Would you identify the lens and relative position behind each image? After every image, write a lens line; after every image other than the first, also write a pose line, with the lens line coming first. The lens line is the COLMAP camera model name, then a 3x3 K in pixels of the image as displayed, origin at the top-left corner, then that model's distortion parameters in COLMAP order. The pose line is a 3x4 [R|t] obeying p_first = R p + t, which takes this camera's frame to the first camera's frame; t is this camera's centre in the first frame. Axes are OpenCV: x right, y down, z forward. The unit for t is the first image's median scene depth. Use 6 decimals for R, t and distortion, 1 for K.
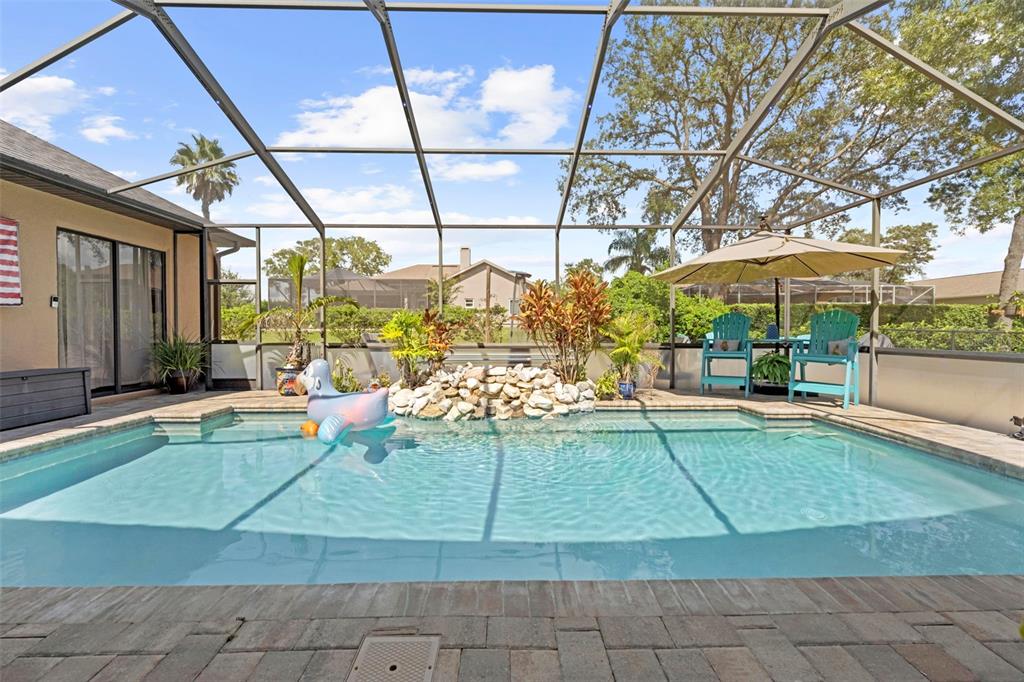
lens RADIAL K [[416.6, 0, 510.9], [0, 416.6, 336.5], [0, 0, 1]] dist [-0.001096, -0.000354]
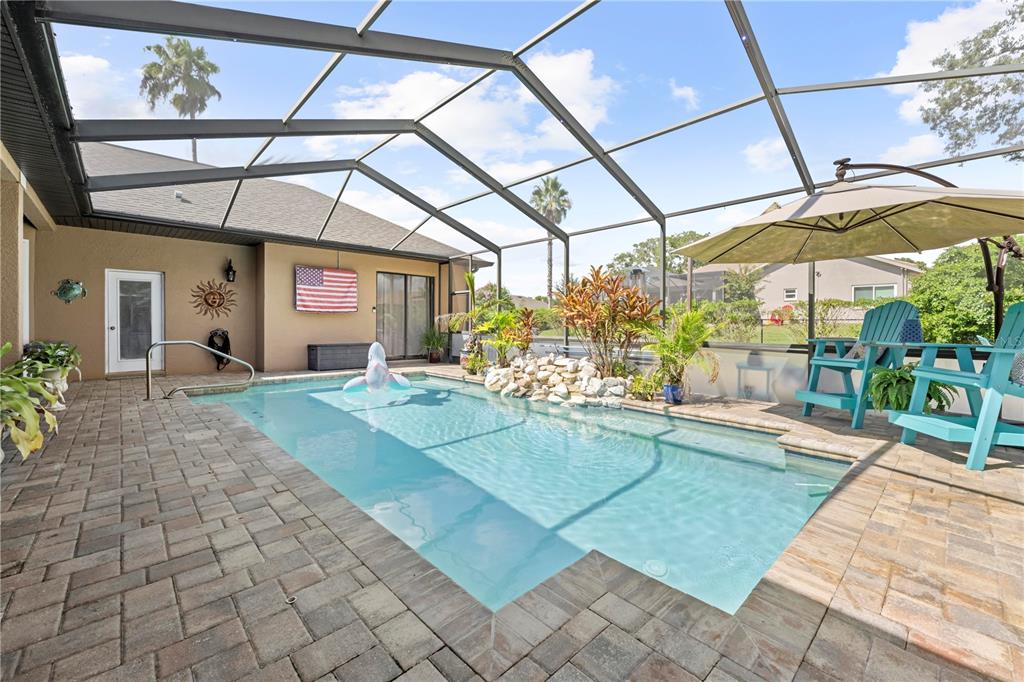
lens RADIAL K [[429.9, 0, 513.7], [0, 429.9, 326.8], [0, 0, 1]] dist [-0.000313, -0.000011]
pose [[0.657655, 0.008502, -0.753271, 0.796665], [-0.018826, 0.999809, -0.005152, -0.002700], [0.753084, 0.017569, 0.657690, 0.142917]]
